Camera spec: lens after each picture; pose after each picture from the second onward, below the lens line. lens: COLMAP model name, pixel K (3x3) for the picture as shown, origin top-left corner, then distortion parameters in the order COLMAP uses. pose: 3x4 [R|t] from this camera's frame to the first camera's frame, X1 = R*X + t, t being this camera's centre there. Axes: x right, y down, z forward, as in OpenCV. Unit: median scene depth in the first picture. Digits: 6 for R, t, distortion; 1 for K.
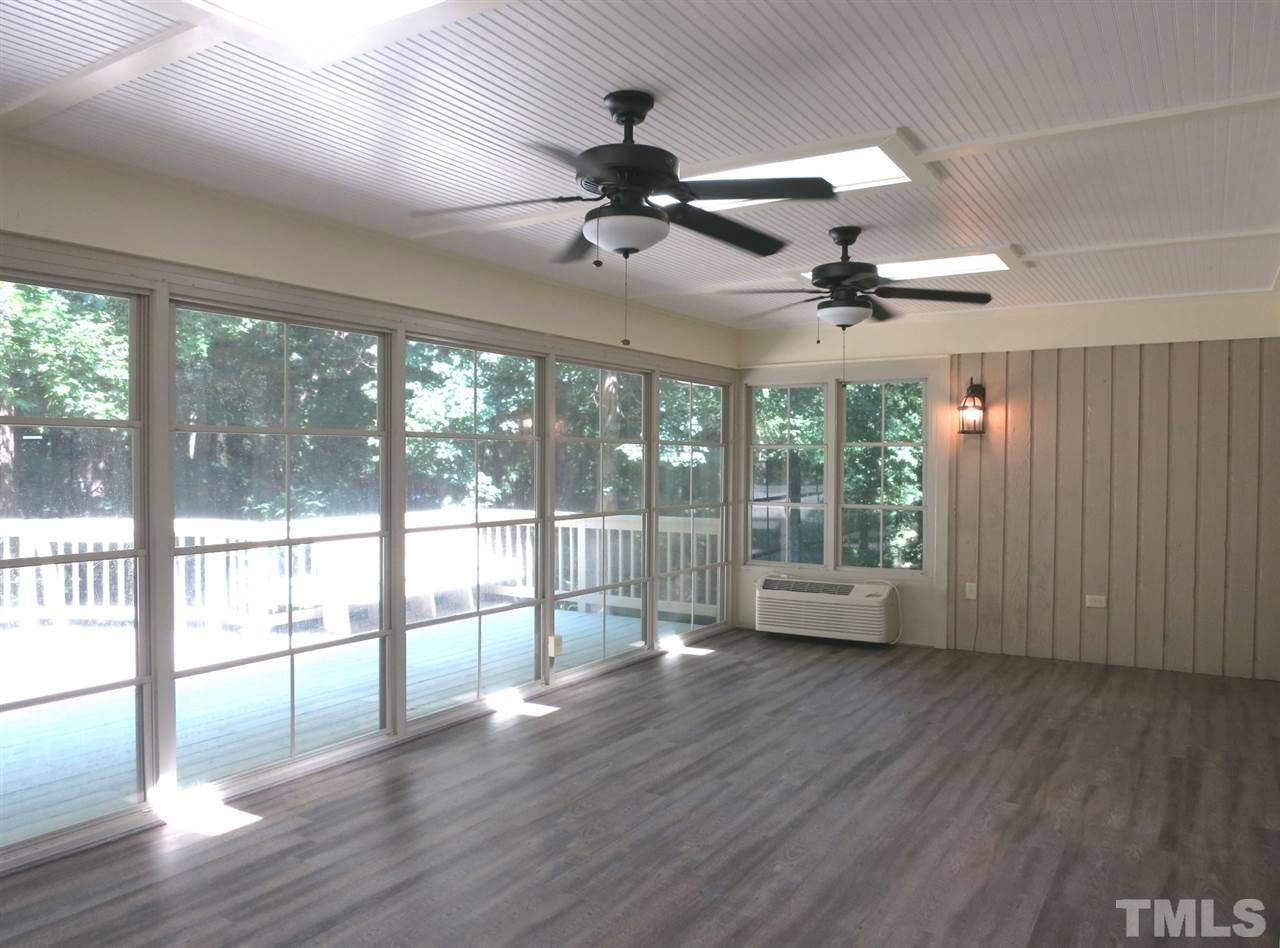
lens RADIAL K [[935.9, 0, 642.2], [0, 935.9, 474.3], [0, 0, 1]] dist [-0.030634, -0.007113]
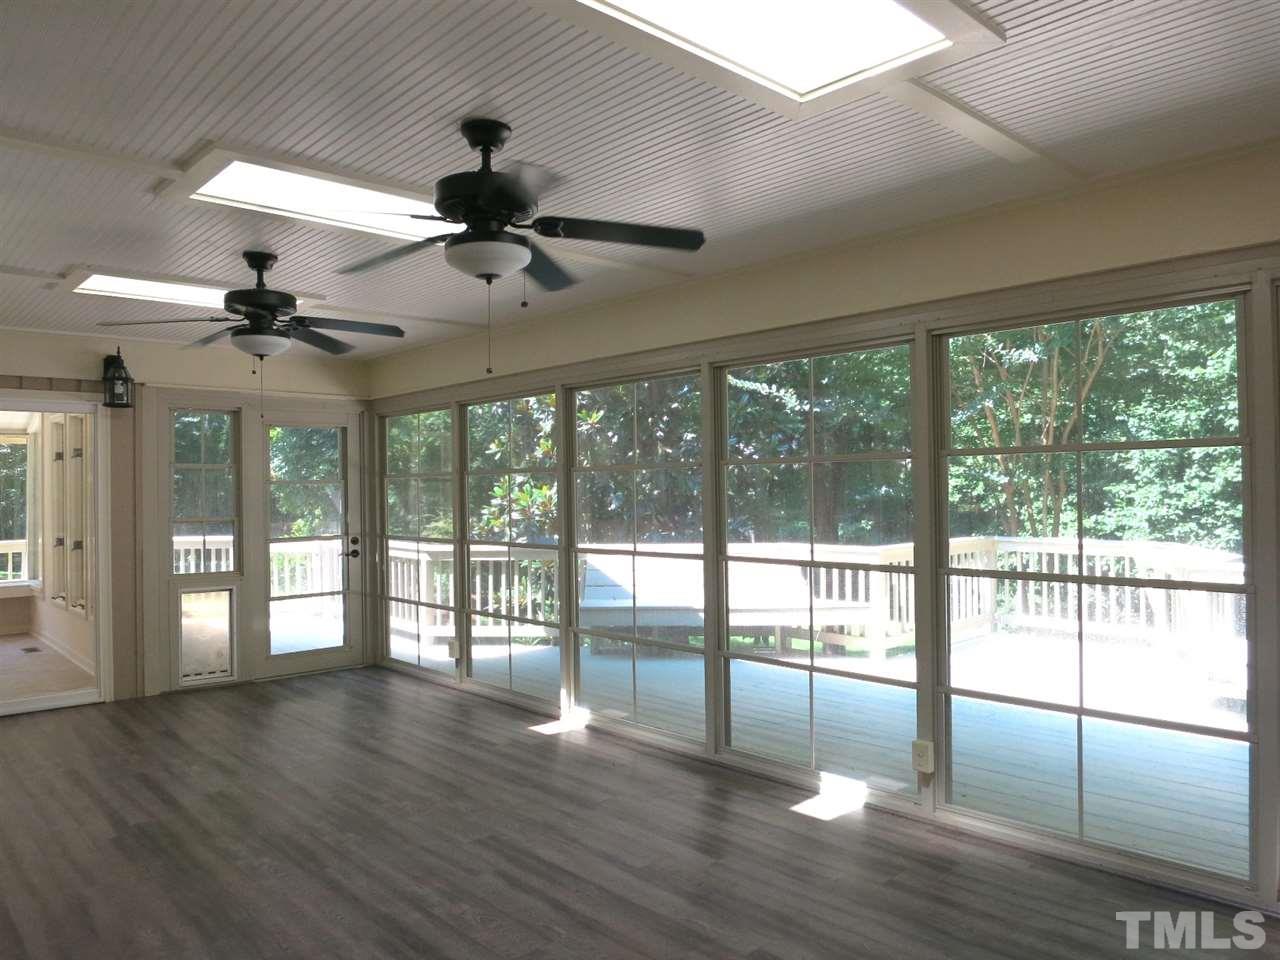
lens RADIAL K [[927.7, 0, 642.0], [0, 927.7, 476.5], [0, 0, 1]] dist [-0.046718, -0.002506]
pose [[-0.277988, -0.012910, -0.960498, 0.818057], [-0.000681, 0.999912, -0.013242, -0.015554], [0.960584, -0.003027, -0.277972, 1.322247]]
